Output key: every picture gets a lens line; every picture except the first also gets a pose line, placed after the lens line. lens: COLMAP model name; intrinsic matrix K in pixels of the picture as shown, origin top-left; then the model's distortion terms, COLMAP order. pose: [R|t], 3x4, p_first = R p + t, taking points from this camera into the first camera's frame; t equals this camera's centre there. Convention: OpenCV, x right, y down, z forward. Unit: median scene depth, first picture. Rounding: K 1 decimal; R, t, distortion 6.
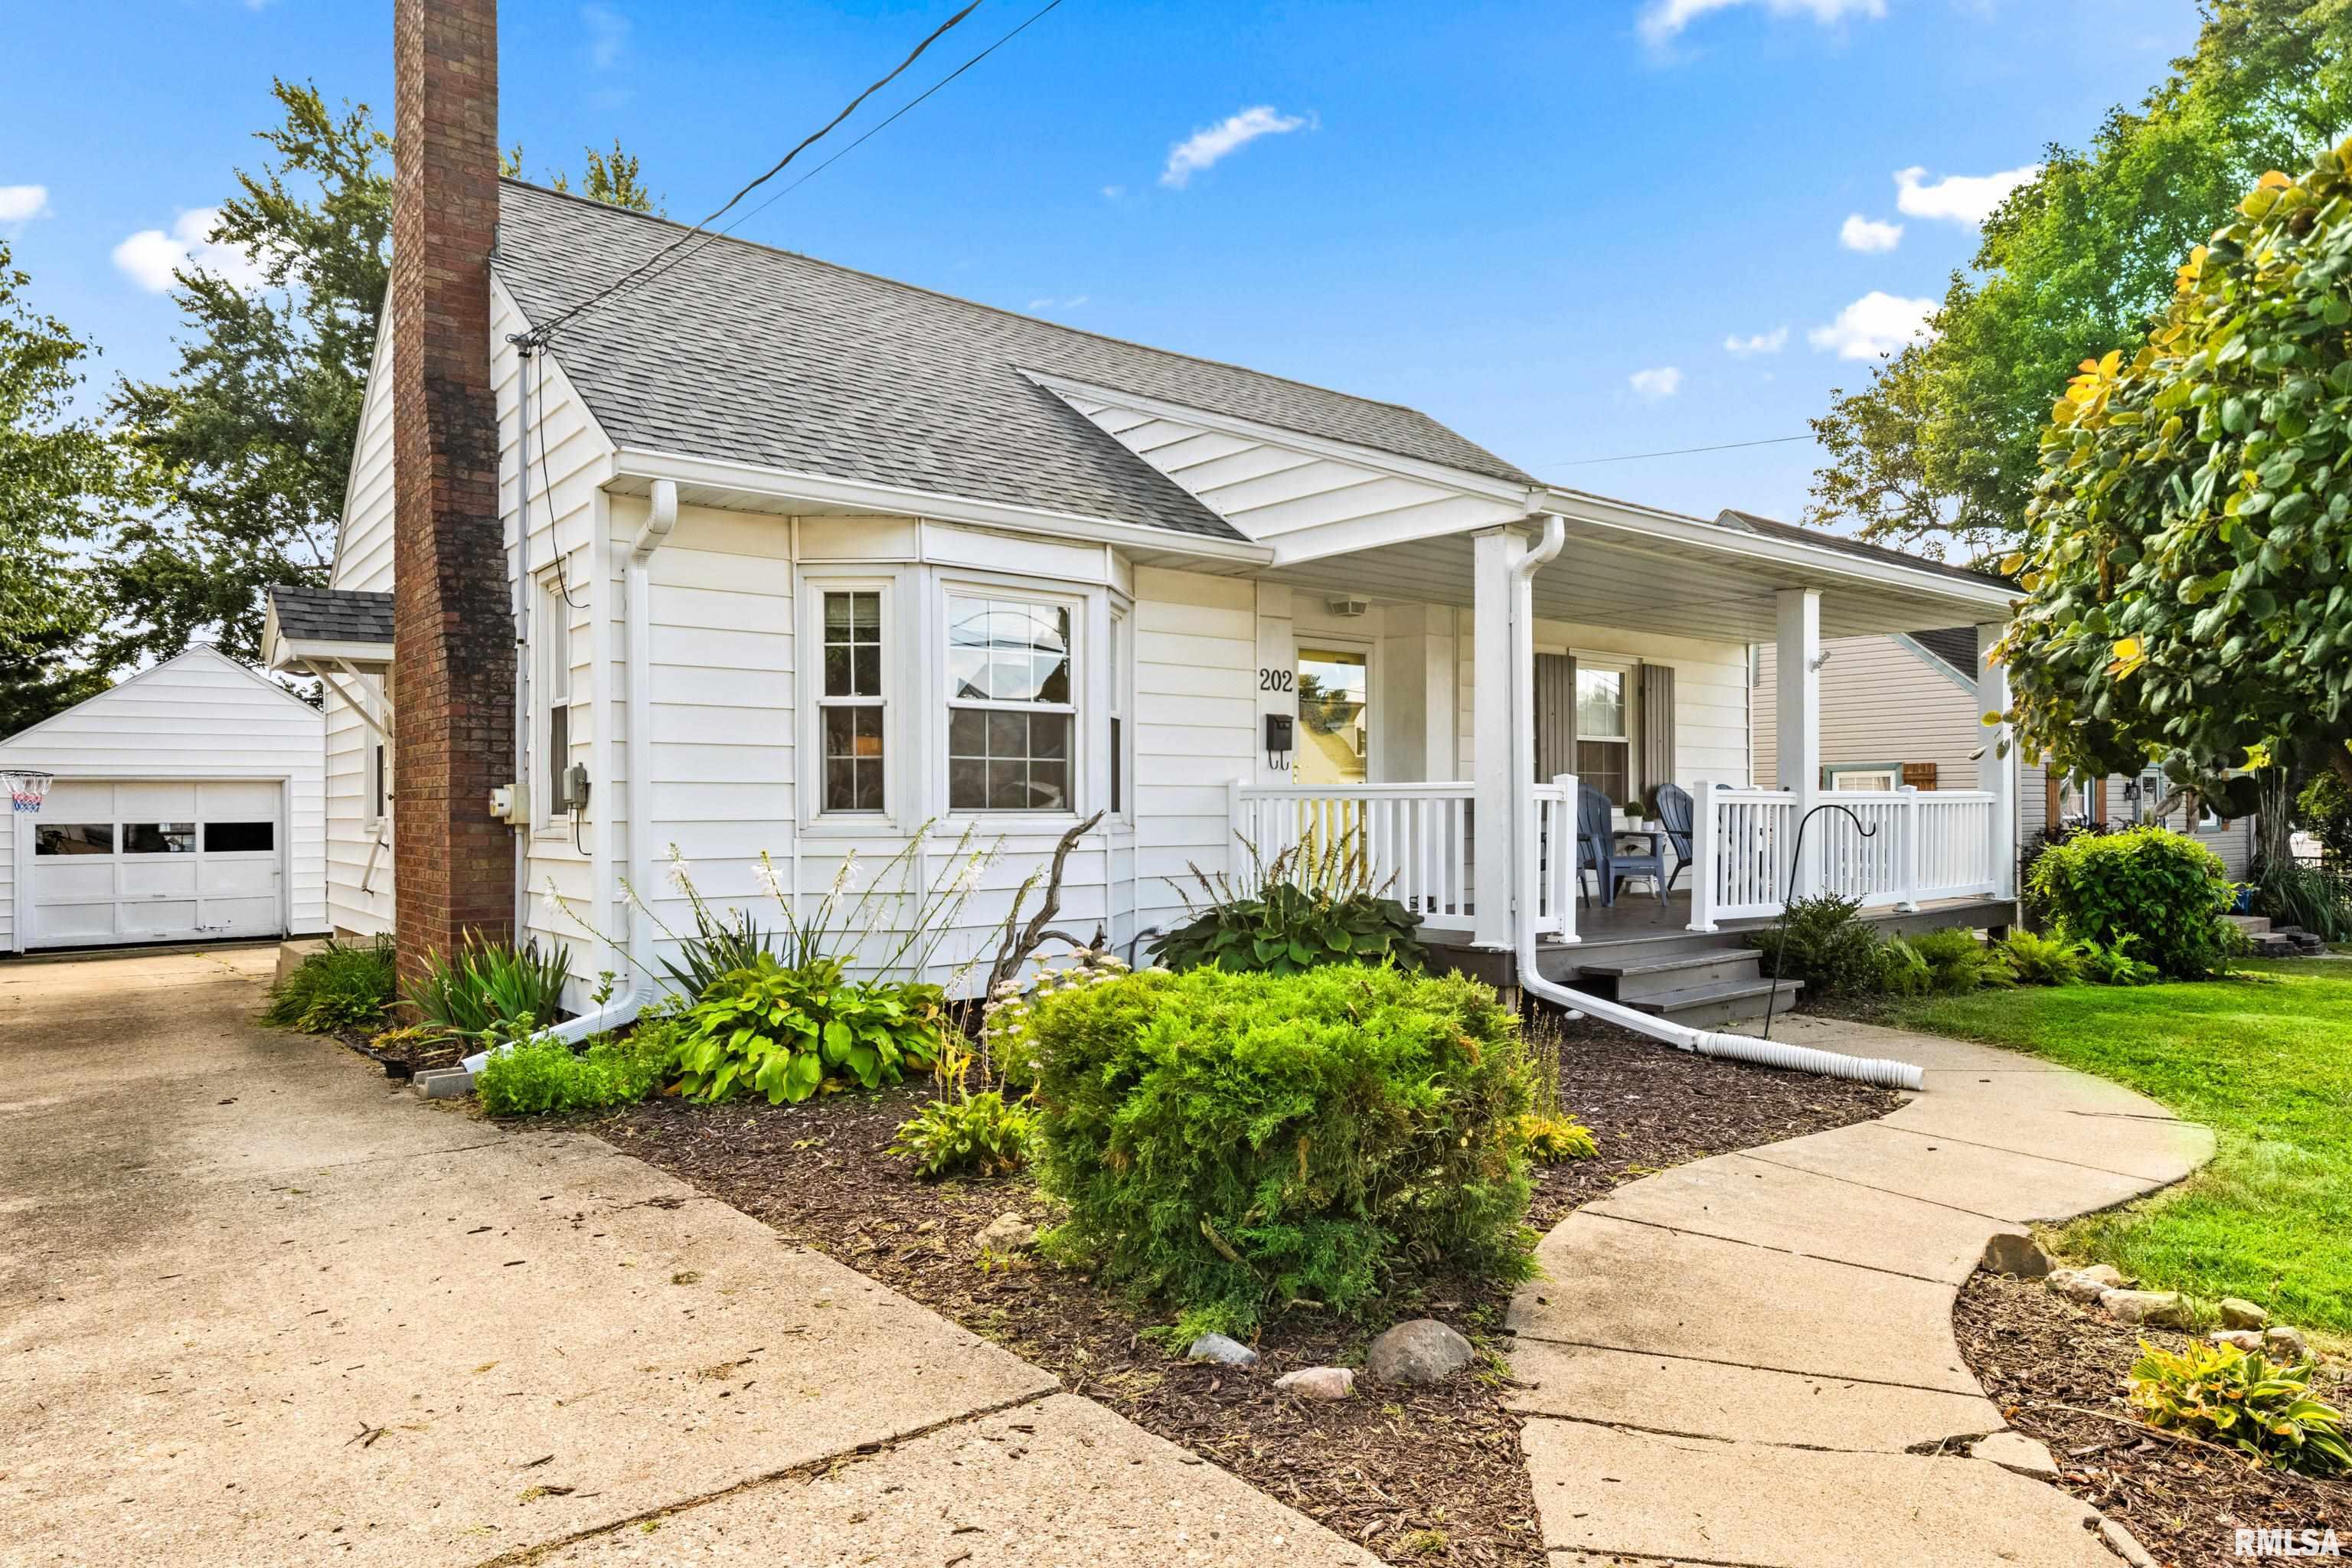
lens RADIAL K [[1399.4, 0, 1176.0], [0, 1399.4, 784.0], [0, 0, 1]] dist [-0.000214, -0.000015]
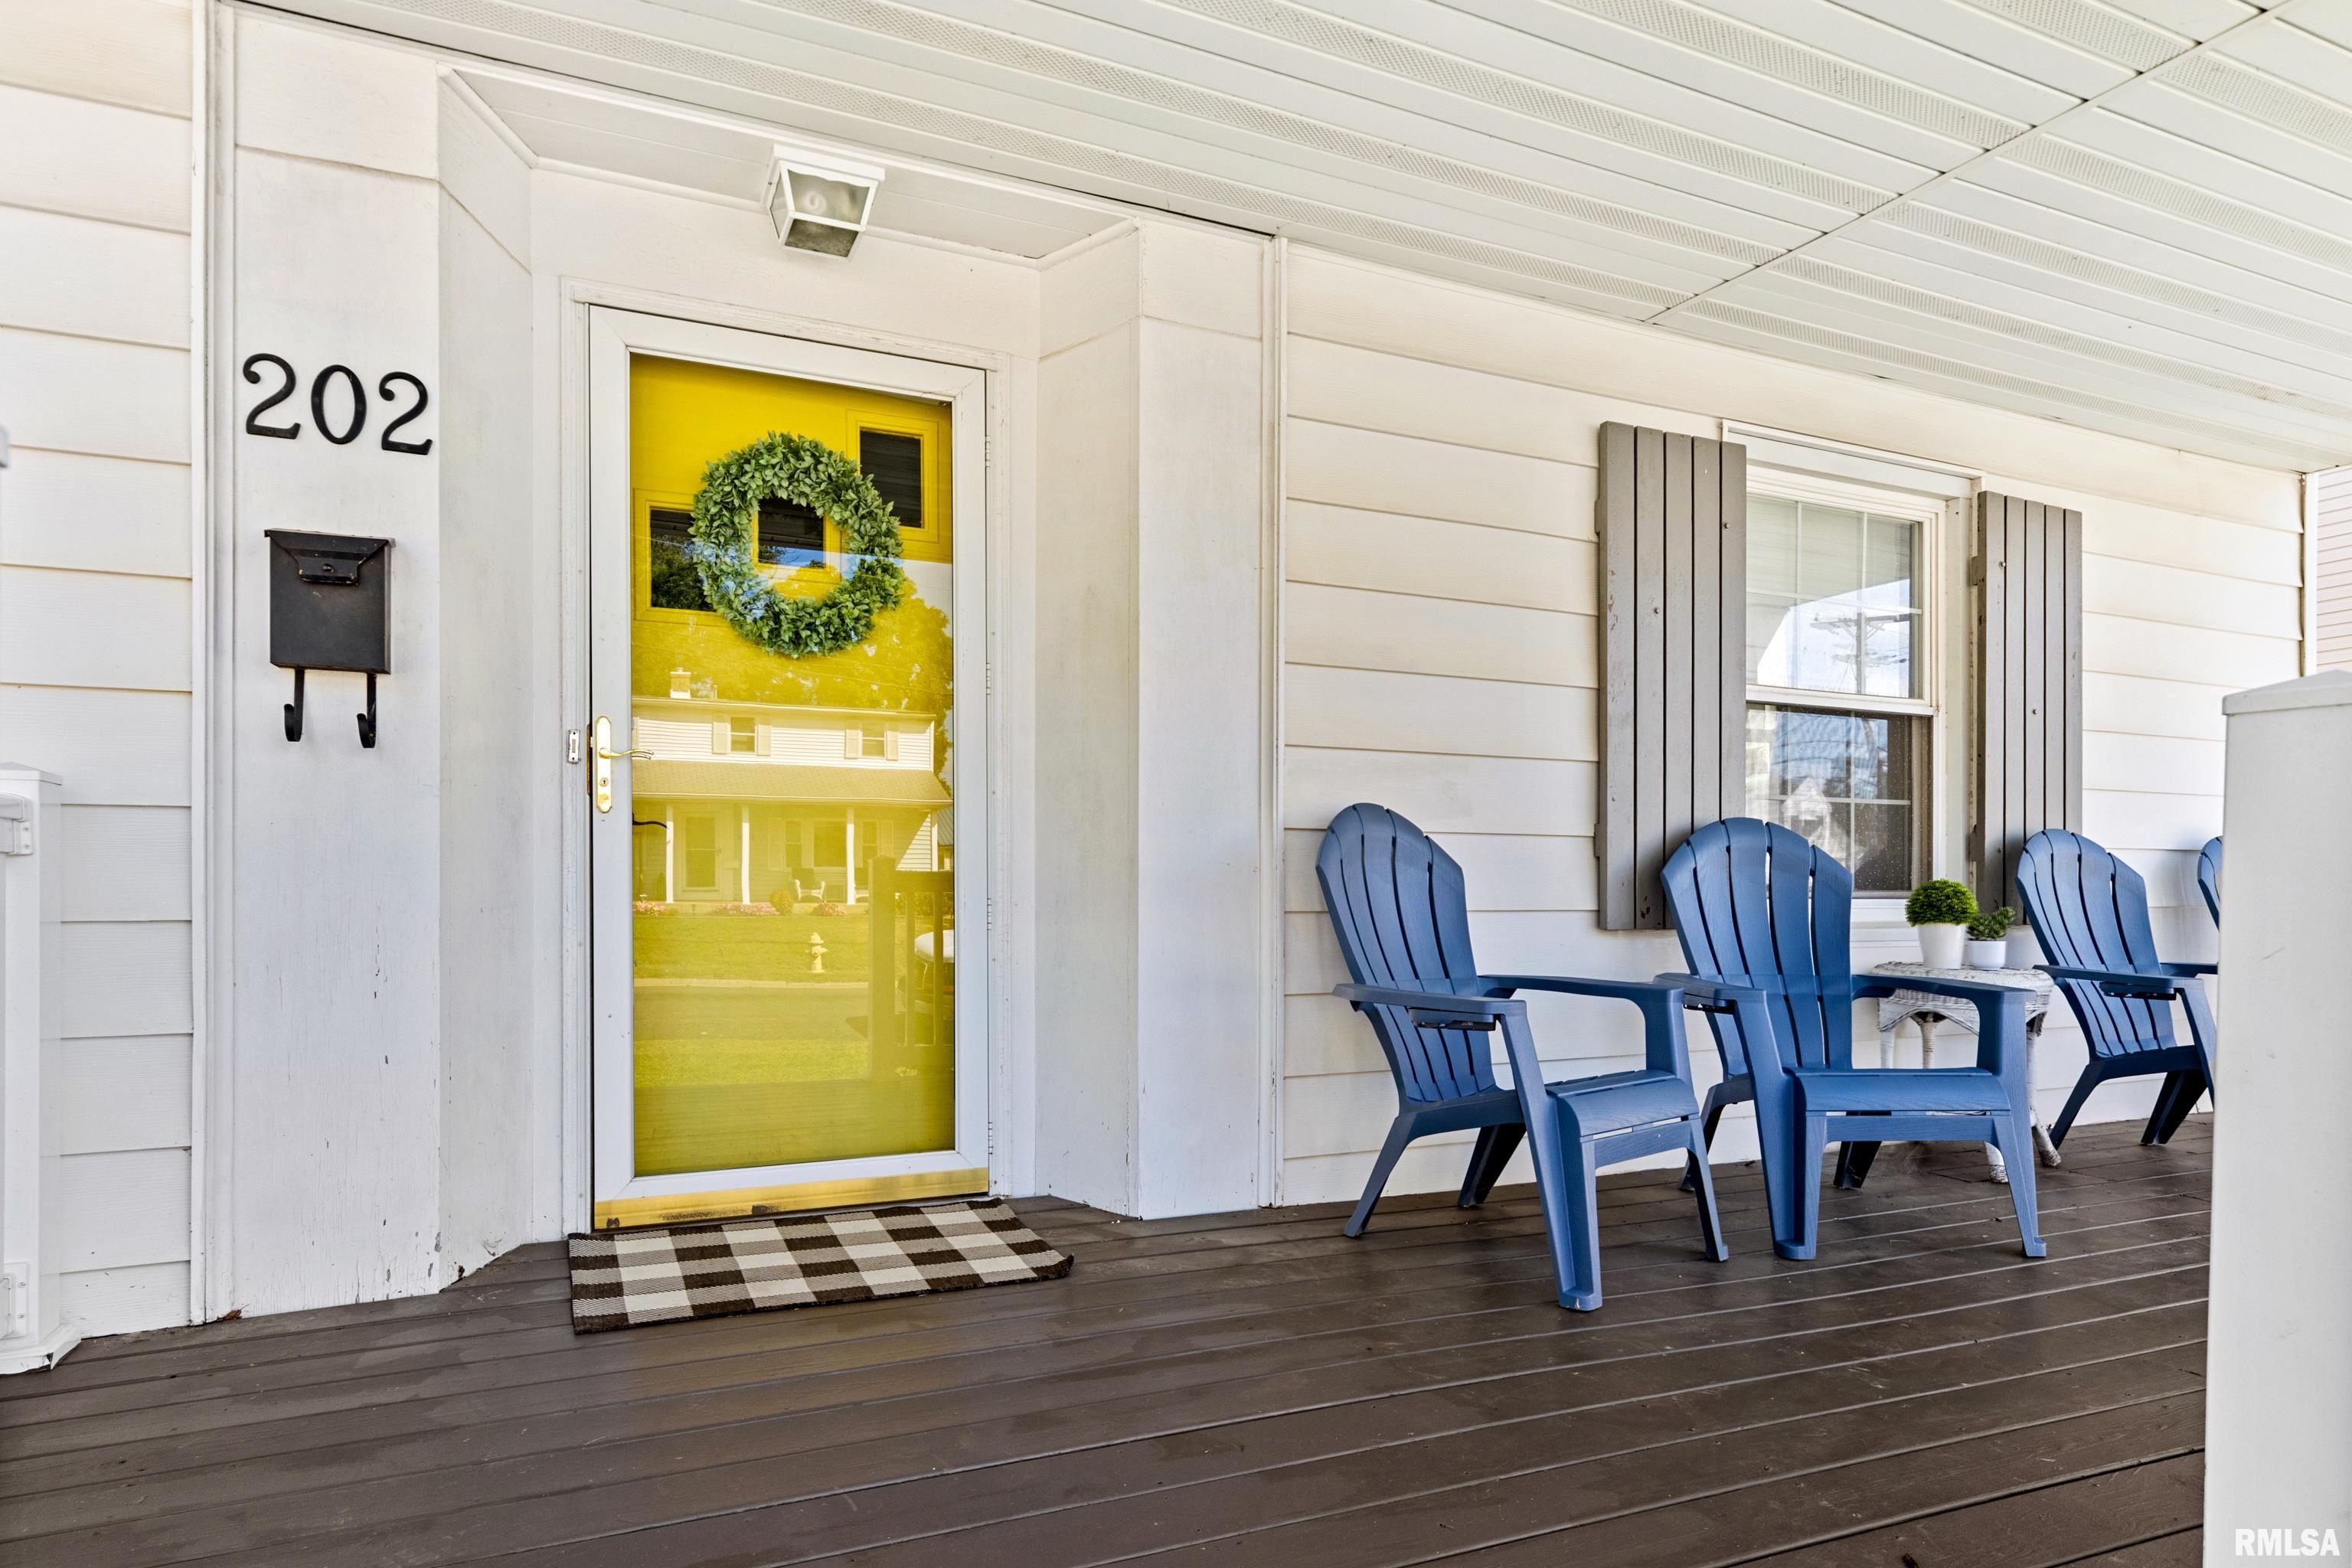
lens RADIAL K [[1293.6, 0, 1175.6], [0, 1293.6, 898.5], [0, 0, 1]] dist [-0.000218, -0.000013]
pose [[0.963249, 0.005471, -0.268553, 0.238905], [-0.001161, 0.999868, 0.016207, 0.012350], [0.268606, -0.015299, 0.963129, 0.665131]]
